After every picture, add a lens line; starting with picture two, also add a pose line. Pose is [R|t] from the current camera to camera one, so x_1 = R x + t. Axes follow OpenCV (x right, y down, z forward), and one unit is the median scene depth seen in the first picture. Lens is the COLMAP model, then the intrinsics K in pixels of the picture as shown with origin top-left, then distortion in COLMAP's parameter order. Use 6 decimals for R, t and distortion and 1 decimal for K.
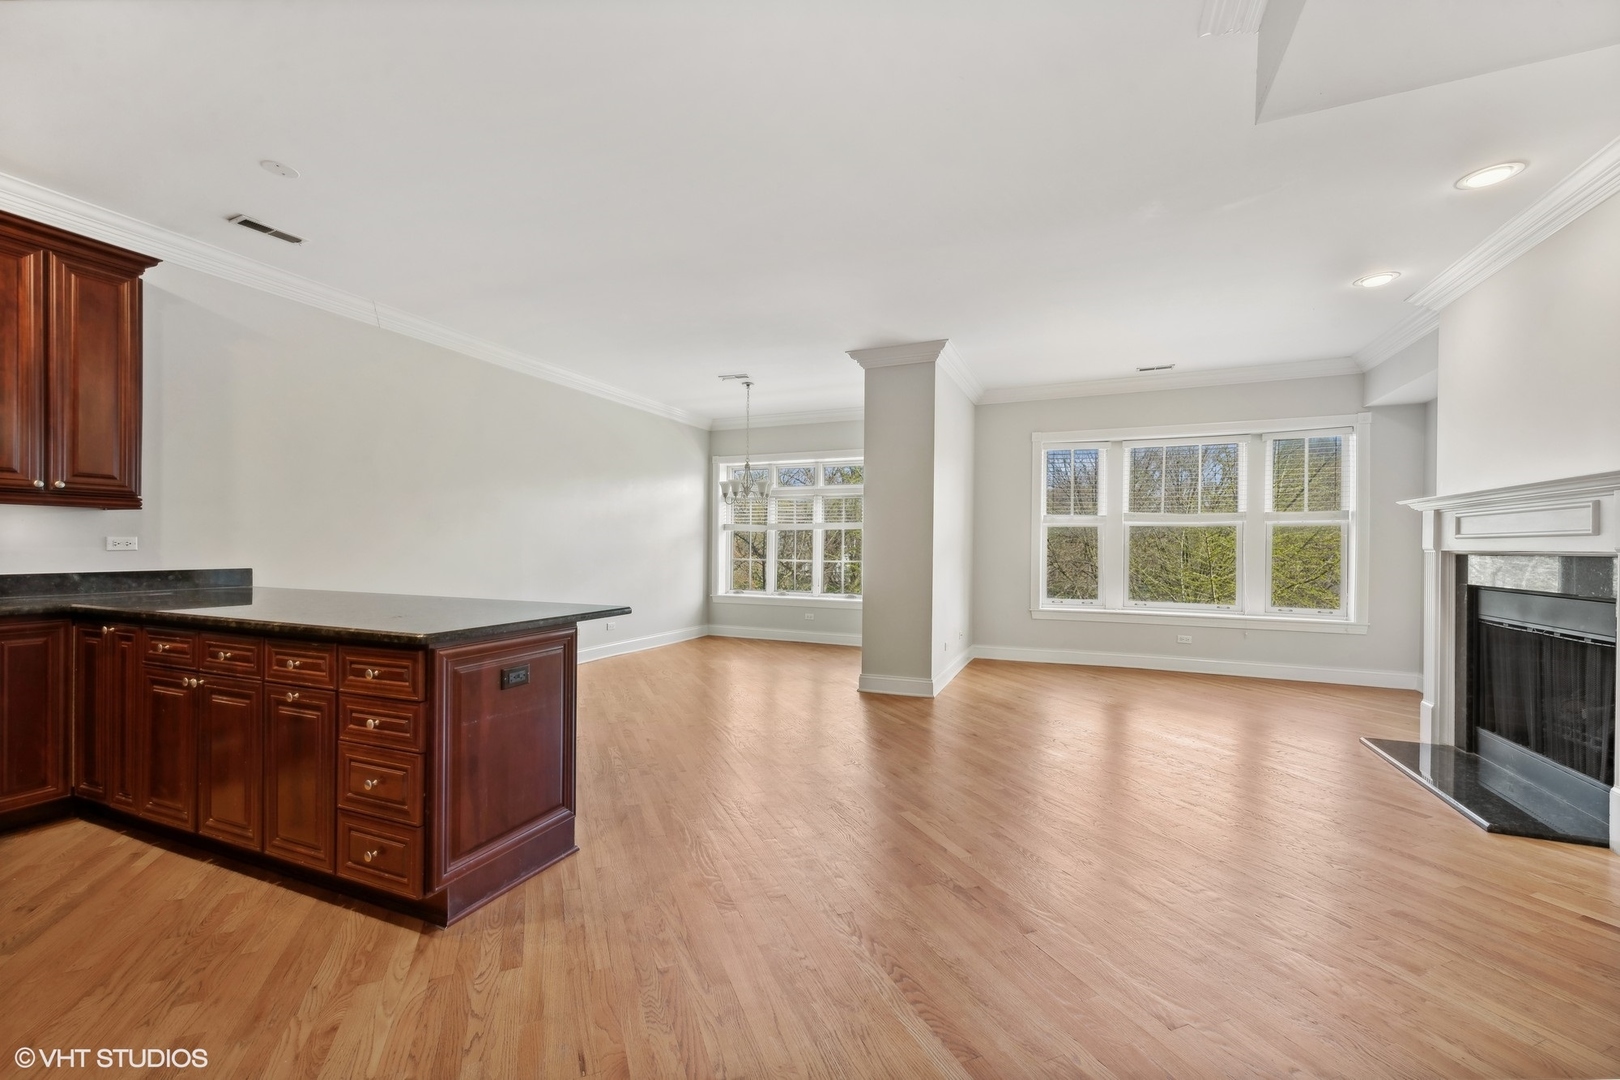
lens RADIAL K [[658.3, 0, 810.0], [0, 658.3, 540.0], [0, 0, 1]] dist [0.000244, -0.000117]
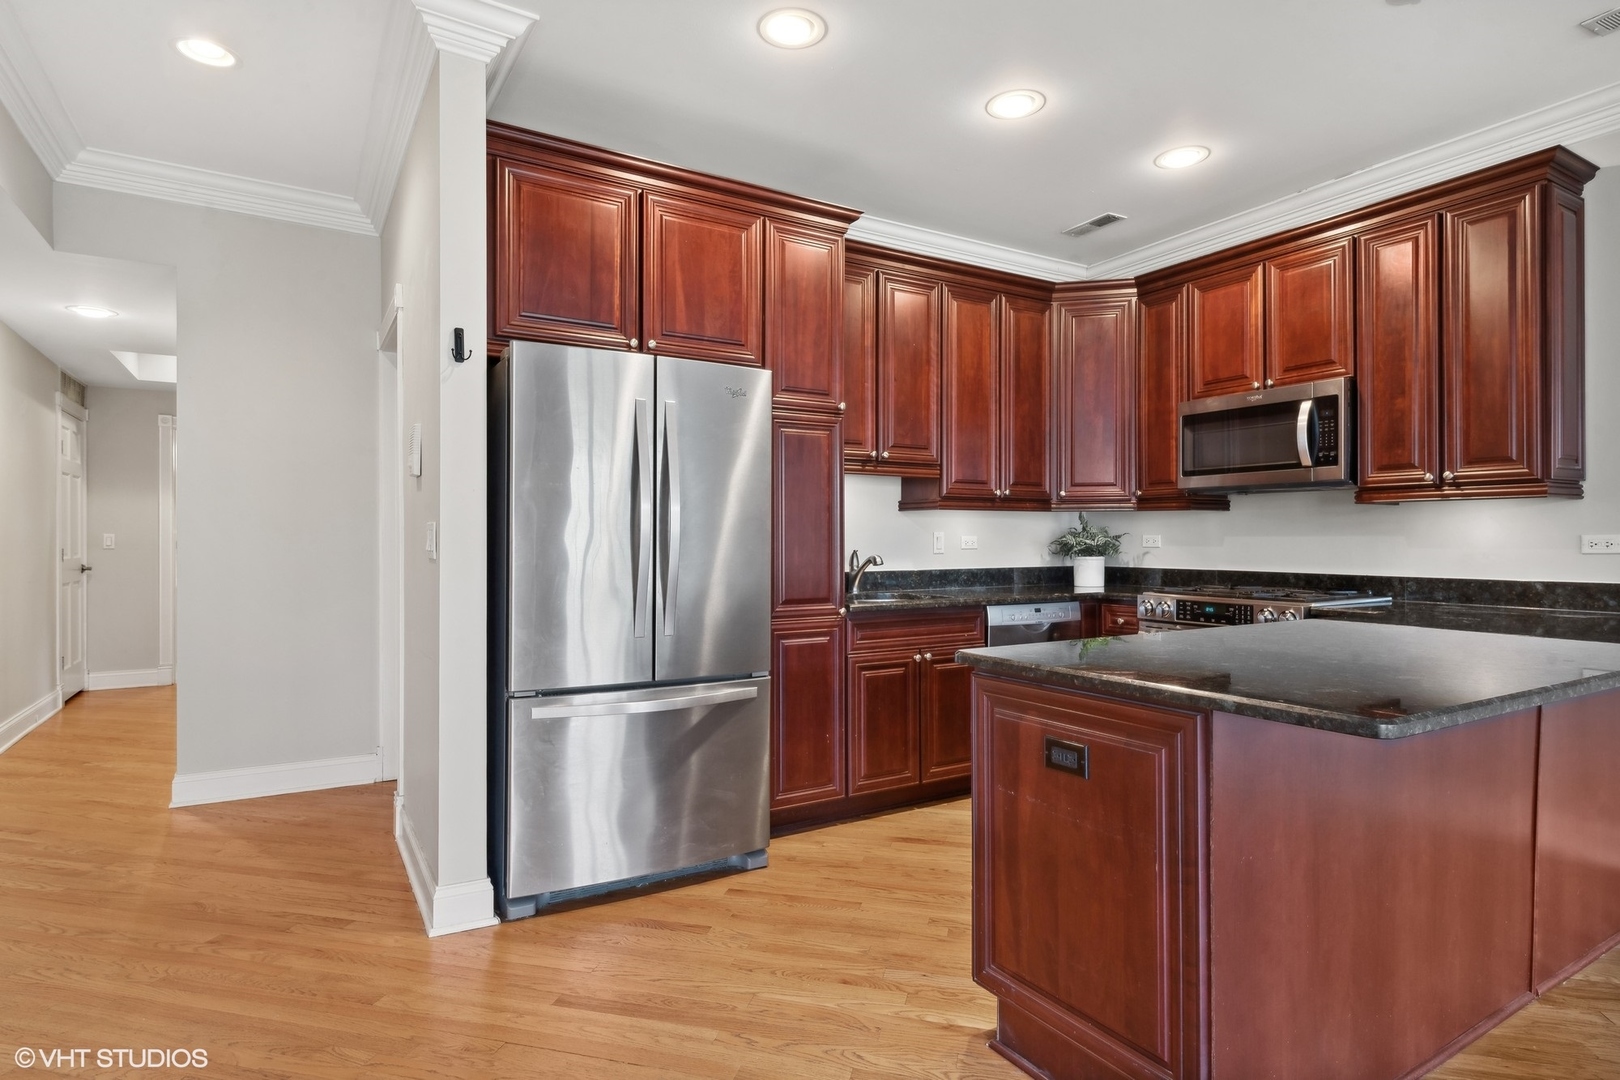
lens RADIAL K [[864.6, 0, 810.0], [0, 864.6, 540.0], [0, 0, 1]] dist [0.003898, 0.000535]
pose [[-0.586365, -0.007438, -0.810013, 0.262370], [0.002553, 0.999936, -0.011030, 0.009981], [0.810043, -0.008536, -0.586309, 0.974704]]
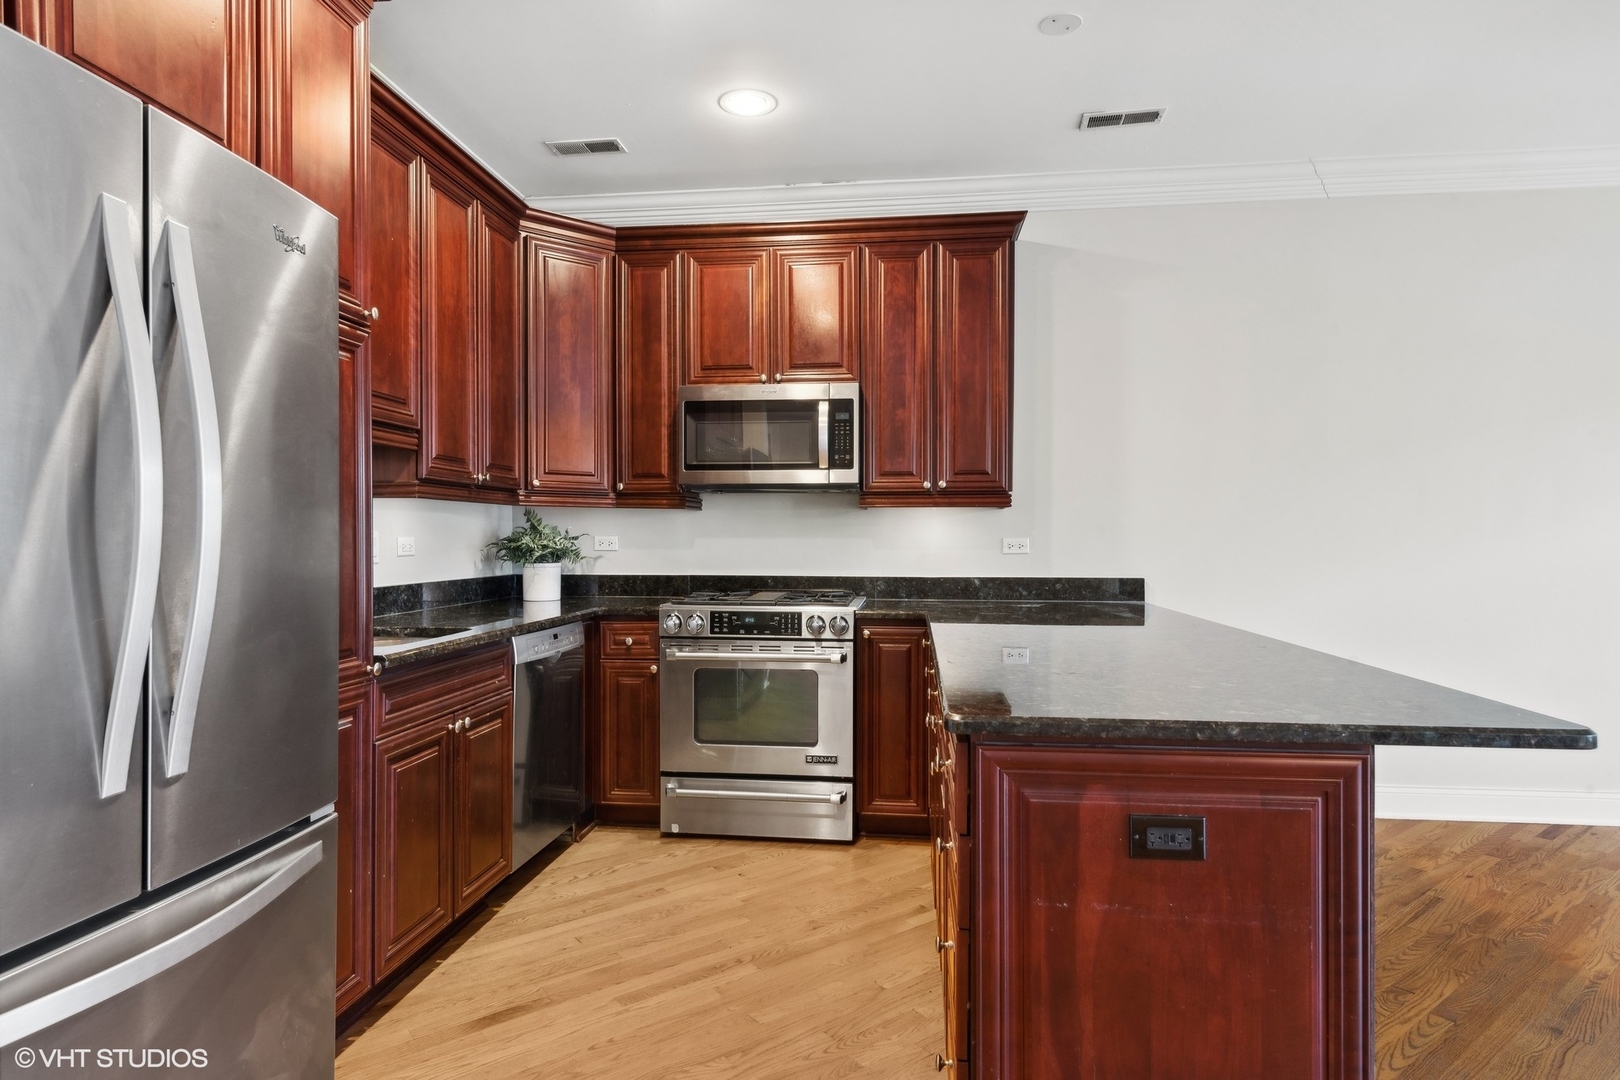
lens RADIAL K [[916.2, 0, 819.1], [0, 916.2, 546.8], [0, 0, 1]] dist [0.022426, -0.001170]
pose [[0.286723, 0.001288, -0.958013, 0.076863], [0.009761, 0.999943, 0.004265, -0.001751], [0.957964, -0.010574, 0.286695, 0.444158]]
